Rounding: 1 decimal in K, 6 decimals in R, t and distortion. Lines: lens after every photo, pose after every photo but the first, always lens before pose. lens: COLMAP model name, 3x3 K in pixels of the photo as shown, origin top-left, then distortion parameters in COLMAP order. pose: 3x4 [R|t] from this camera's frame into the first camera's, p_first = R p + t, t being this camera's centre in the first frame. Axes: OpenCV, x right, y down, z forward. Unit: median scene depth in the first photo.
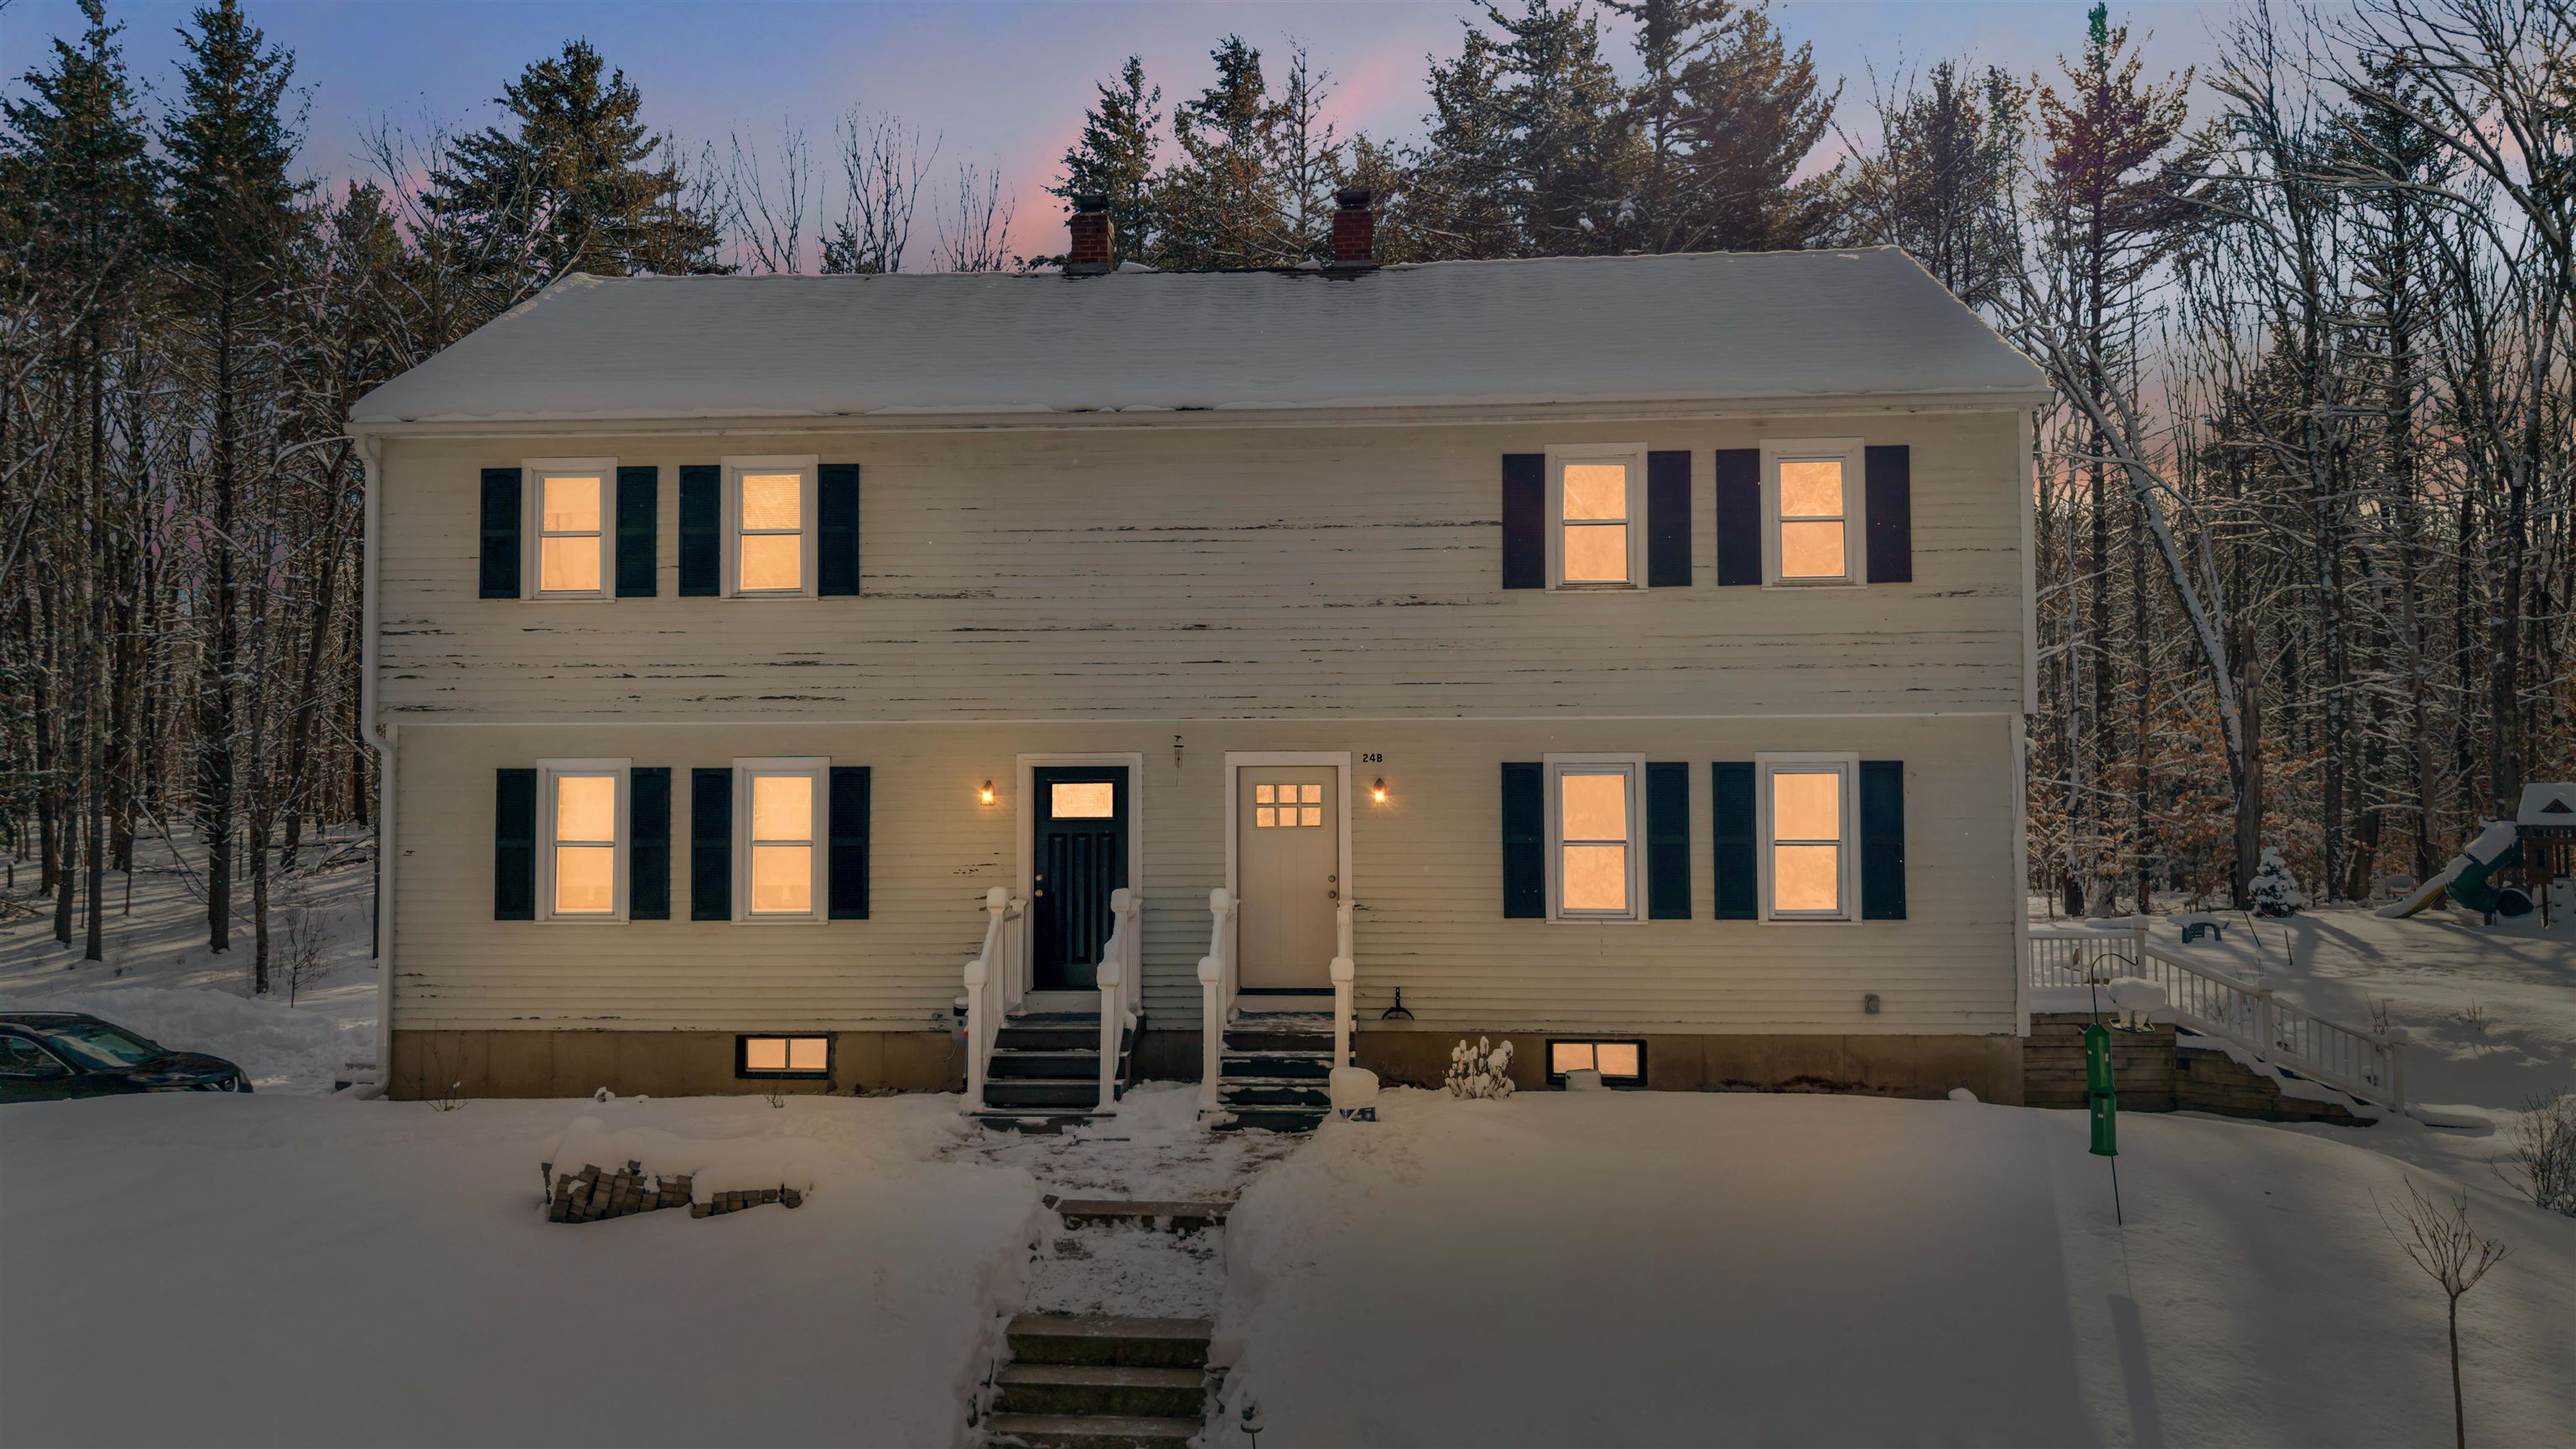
lens RADIAL K [[1725.3, 0, 1283.6], [0, 1725.3, 721.9], [0, 0, 1]] dist [0.026273, -0.007942]
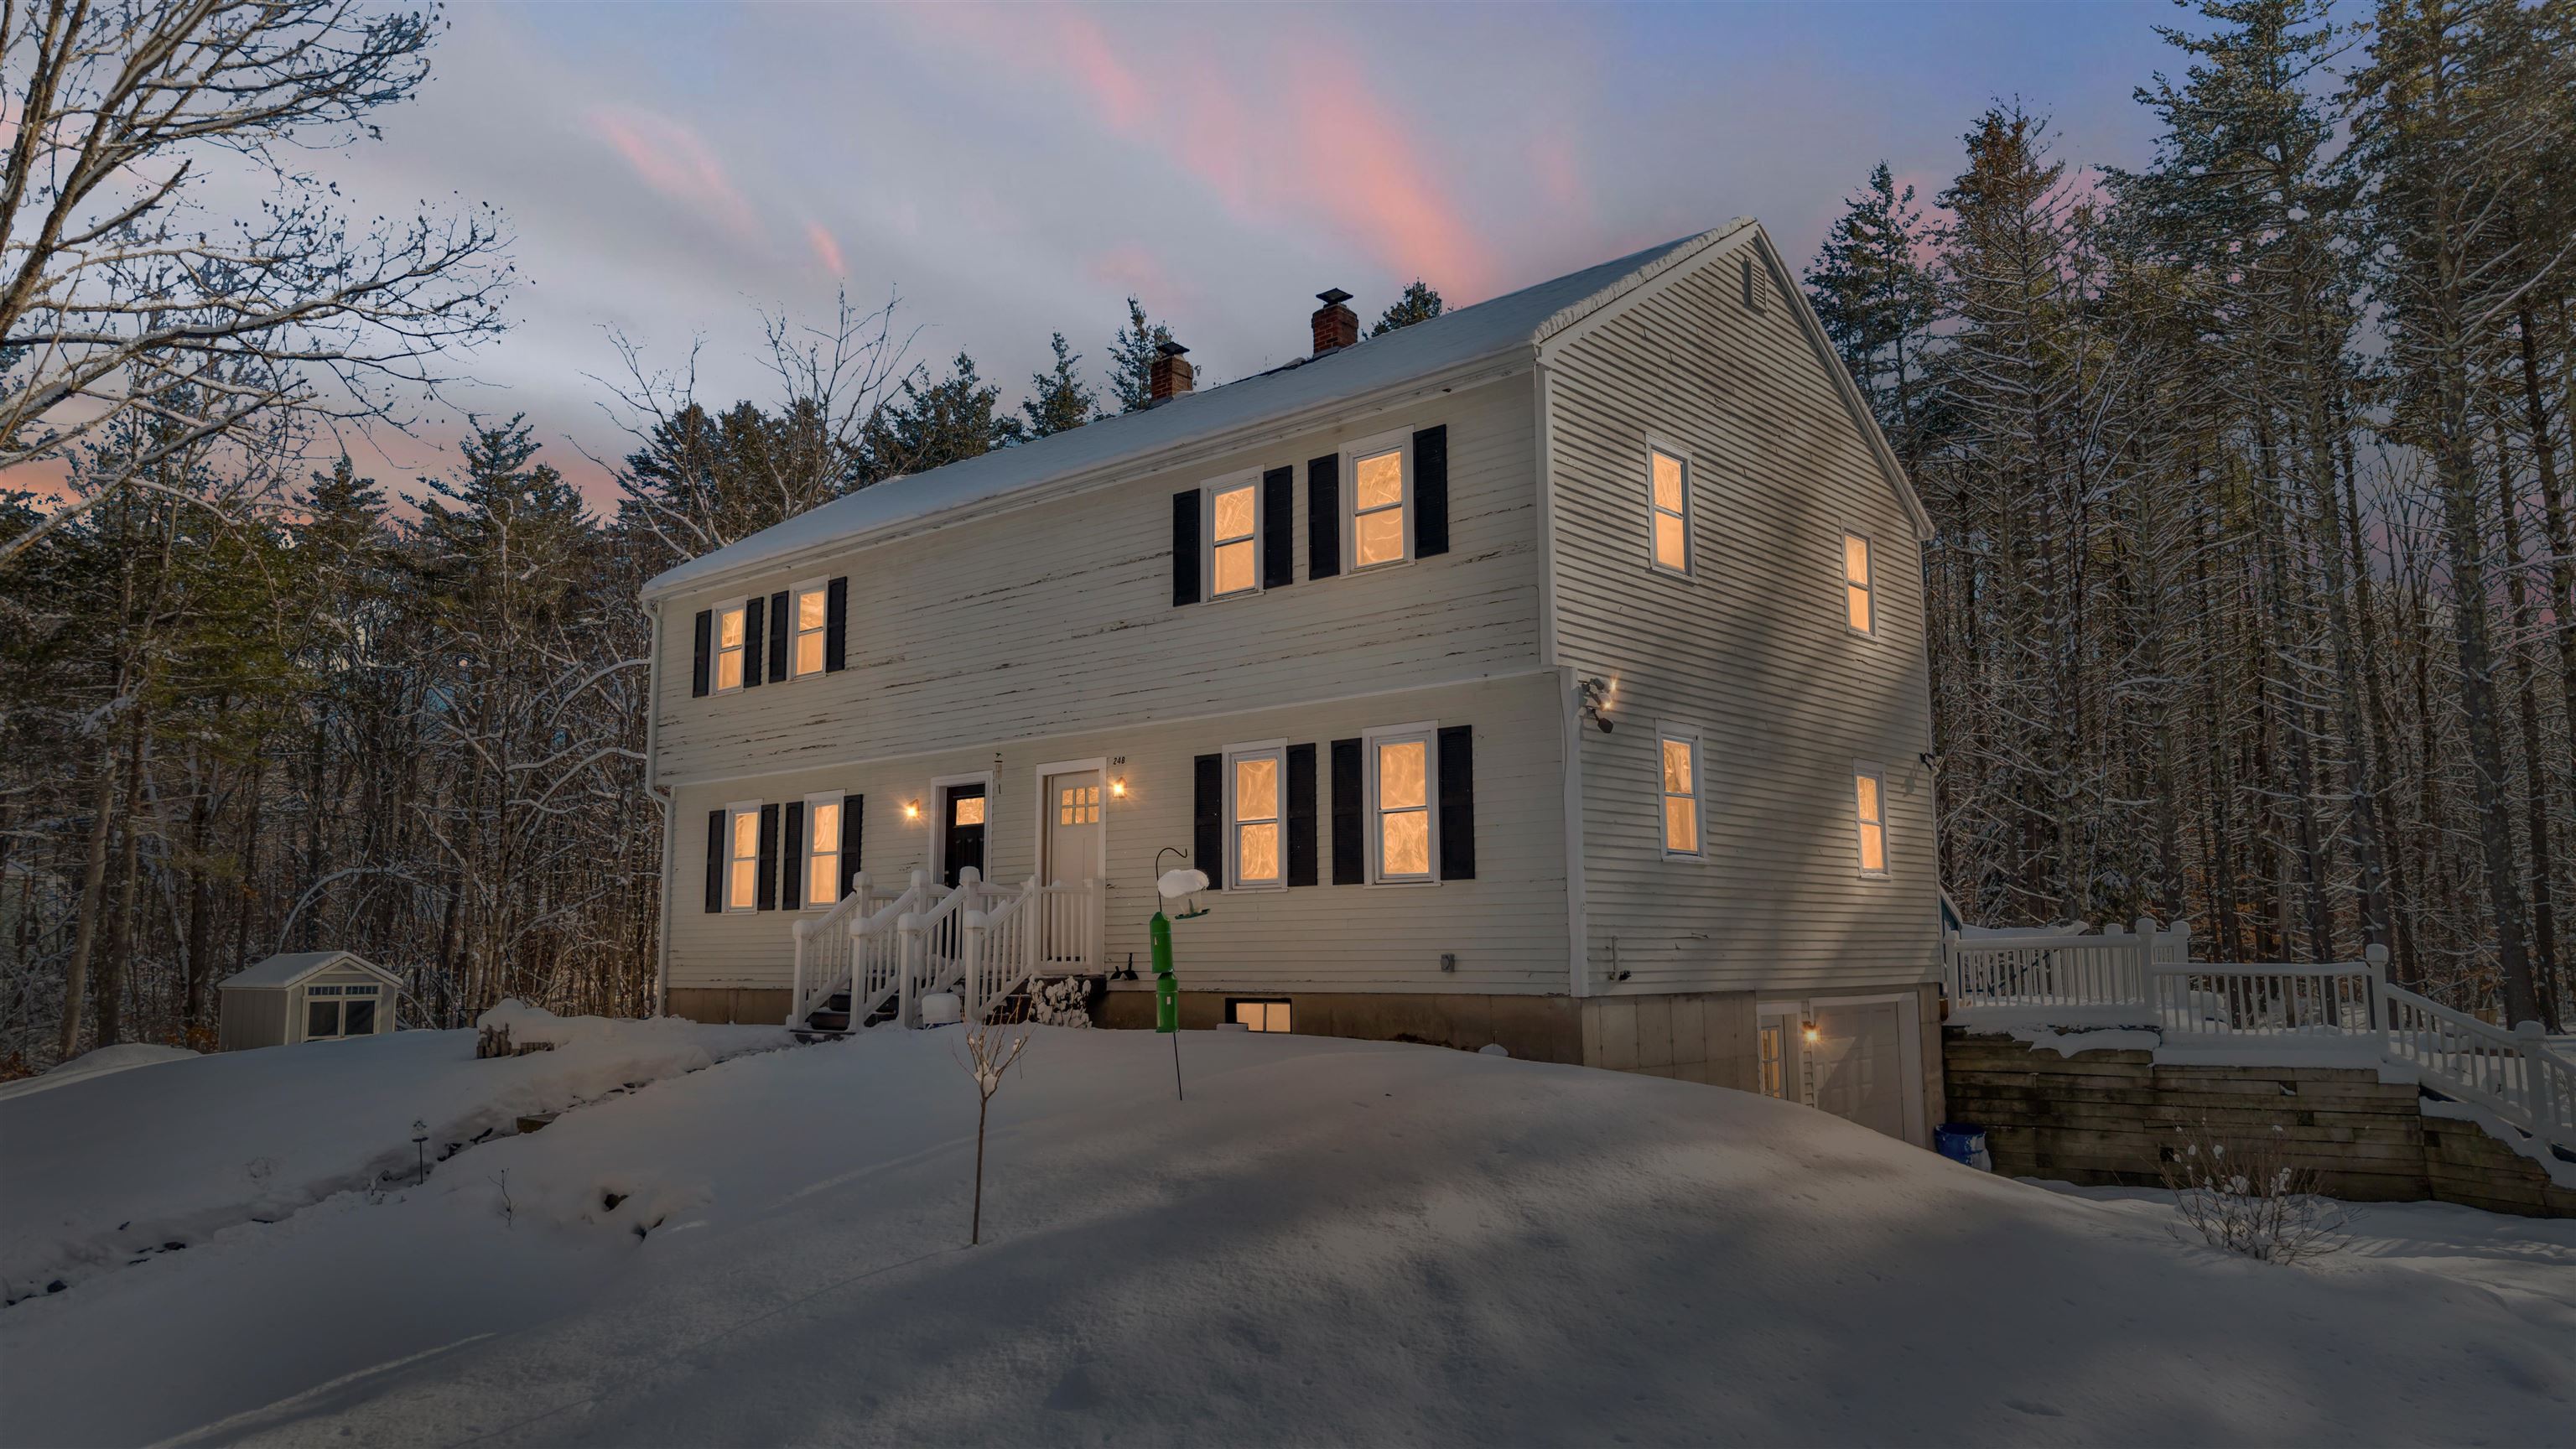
lens RADIAL K [[1725.3, 0, 1277.0], [0, 1725.3, 718.4], [0, 0, 1]] dist [0.026273, -0.007942]
pose [[0.797095, -0.083662, -0.598030, 0.859856], [0.023854, 0.993945, -0.107254, 0.123067], [0.603382, 0.071226, 0.794265, 0.113113]]
